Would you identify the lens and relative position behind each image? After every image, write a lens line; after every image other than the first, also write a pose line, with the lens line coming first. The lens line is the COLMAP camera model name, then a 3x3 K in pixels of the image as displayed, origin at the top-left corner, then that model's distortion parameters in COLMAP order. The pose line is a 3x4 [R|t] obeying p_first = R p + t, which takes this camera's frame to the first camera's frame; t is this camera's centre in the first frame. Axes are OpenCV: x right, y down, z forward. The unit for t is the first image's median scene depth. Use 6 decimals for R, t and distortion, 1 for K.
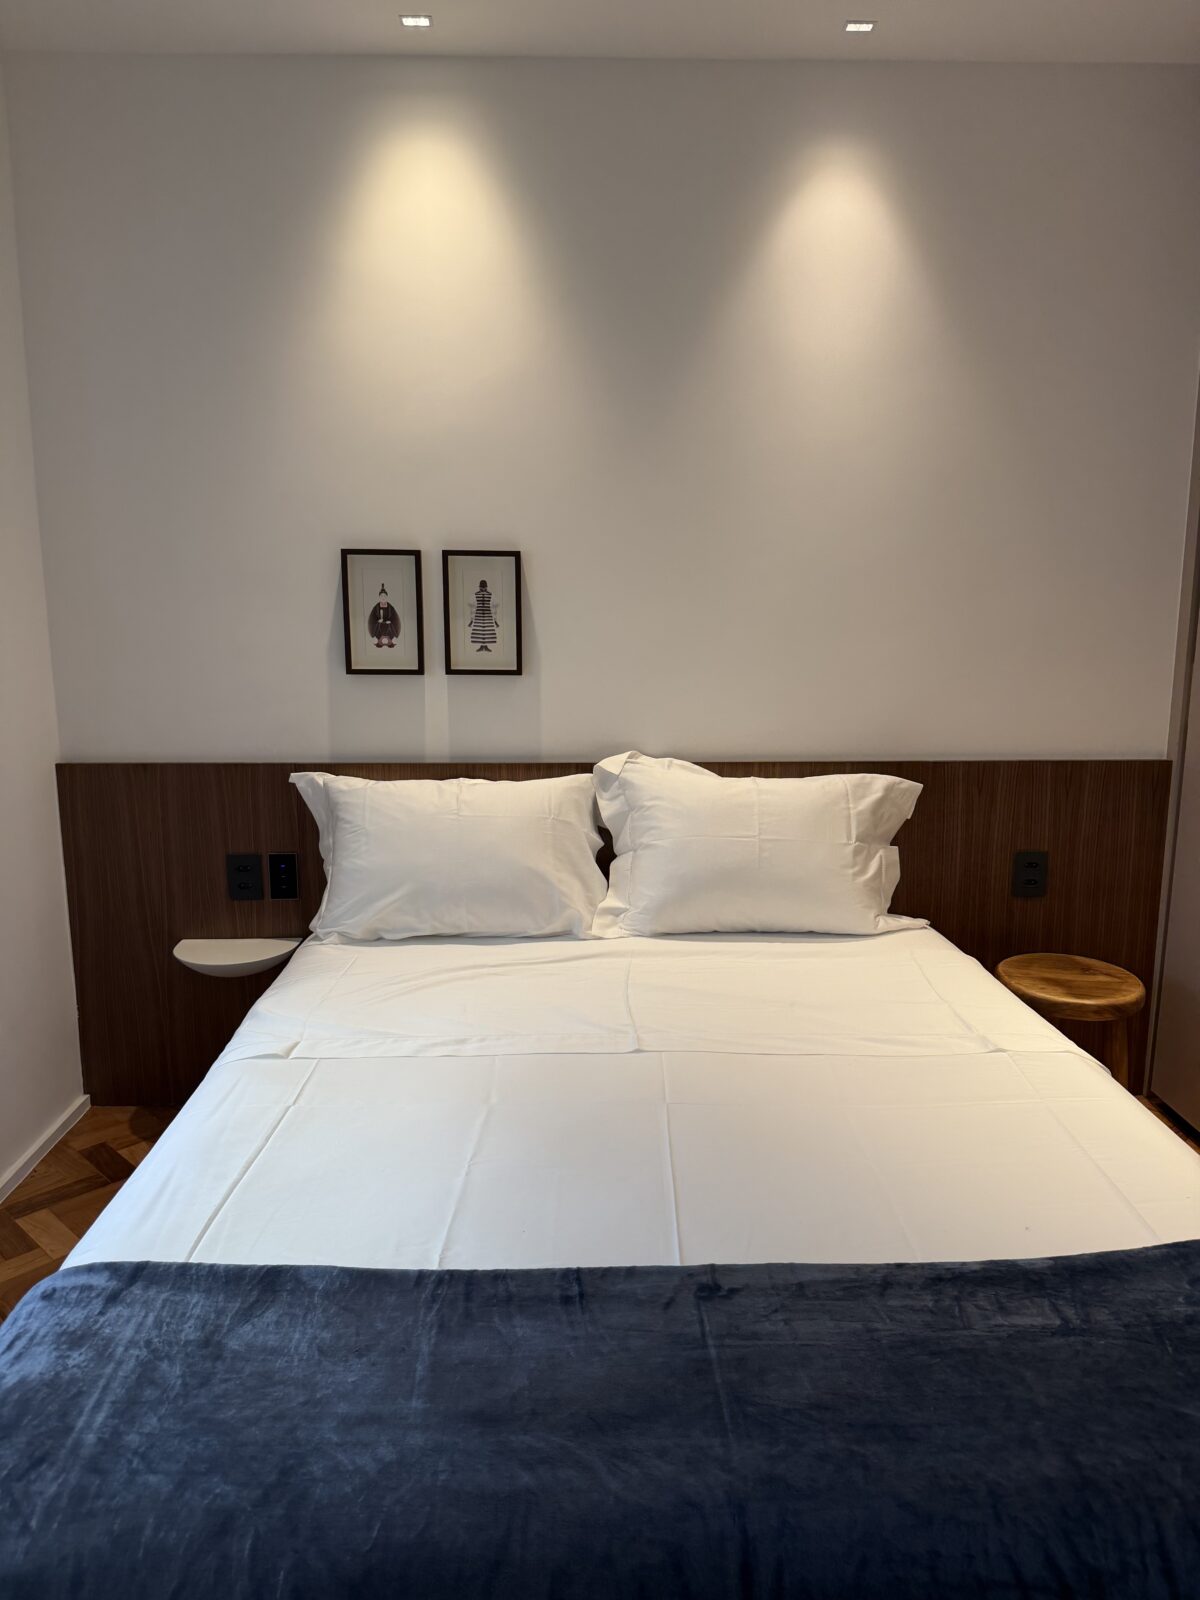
lens RADIAL K [[1127.8, 0, 600.0], [0, 1127.8, 800.0], [0, 0, 1]] dist [0.136740, -0.196487]
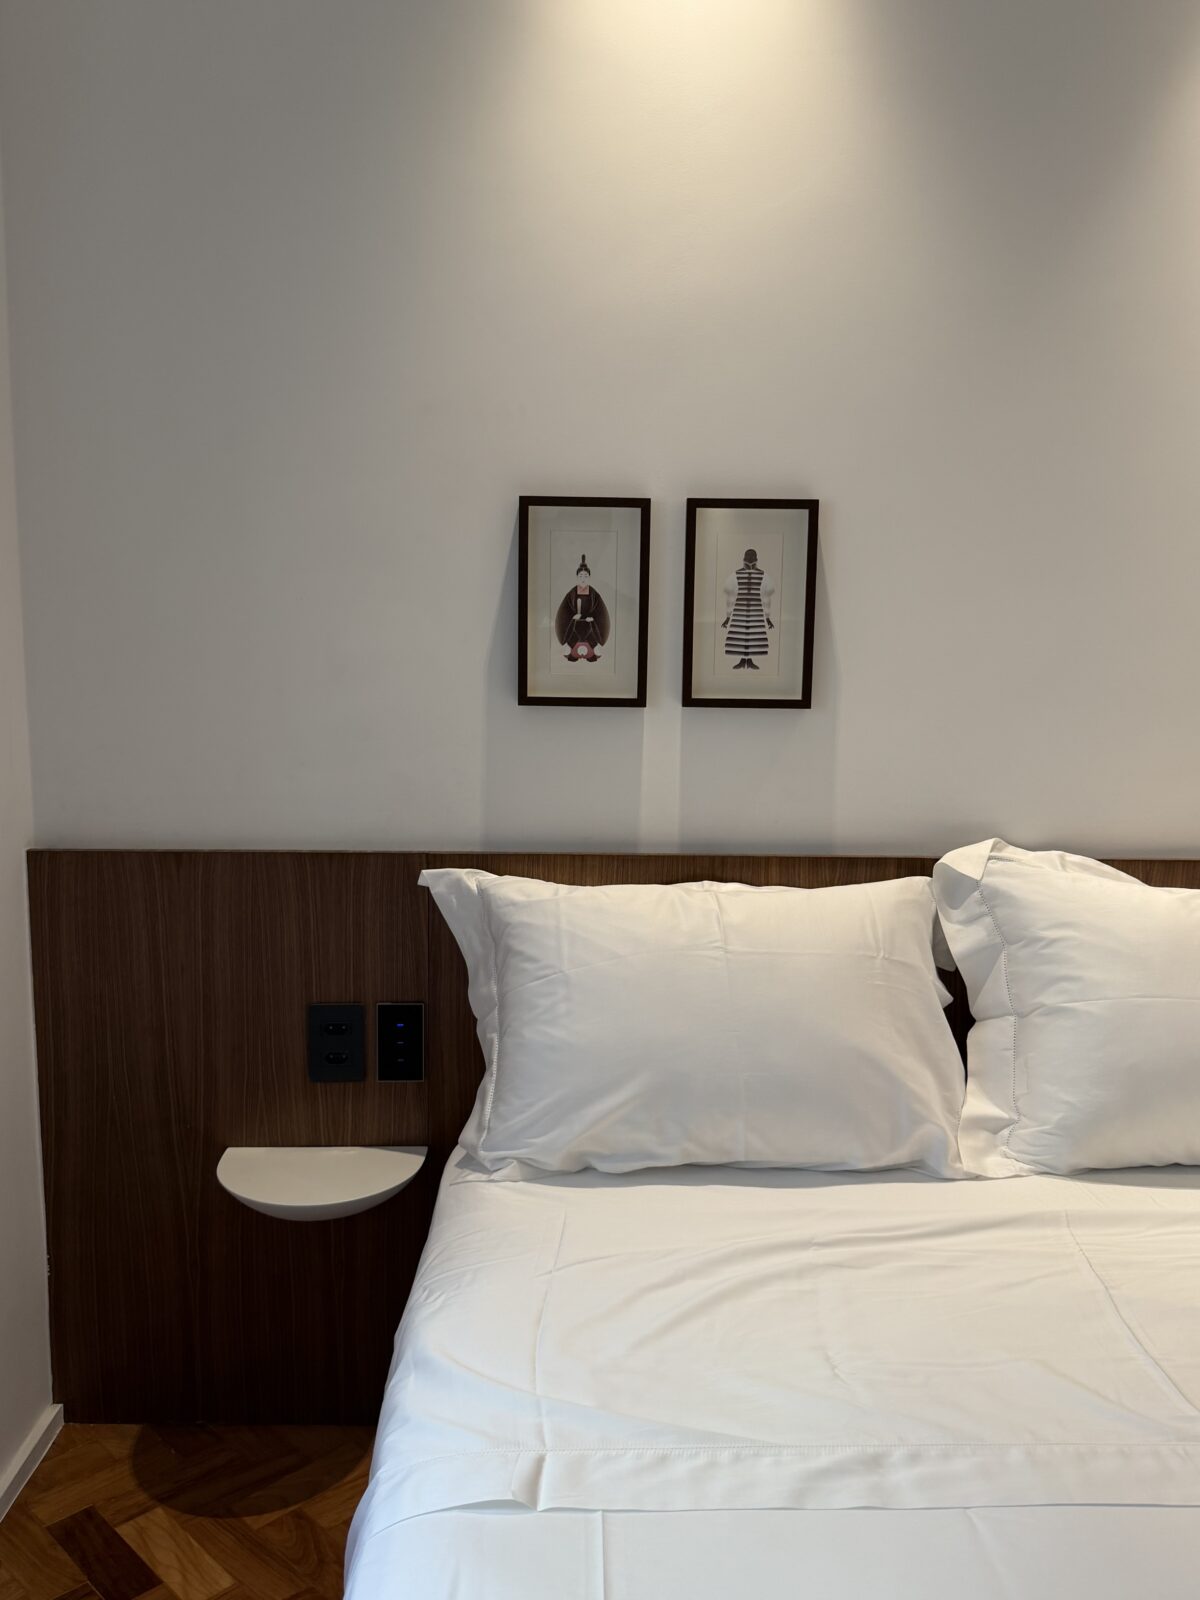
lens RADIAL K [[1345.5, 0, 600.0], [0, 1345.5, 800.0], [0, 0, 1]] dist [0.147287, -0.219961]
pose [[0.999862, 0.011639, -0.011856, -0.171857], [-0.012177, 0.998852, -0.046328, -0.028822], [0.011303, 0.046466, 0.998856, 0.296977]]
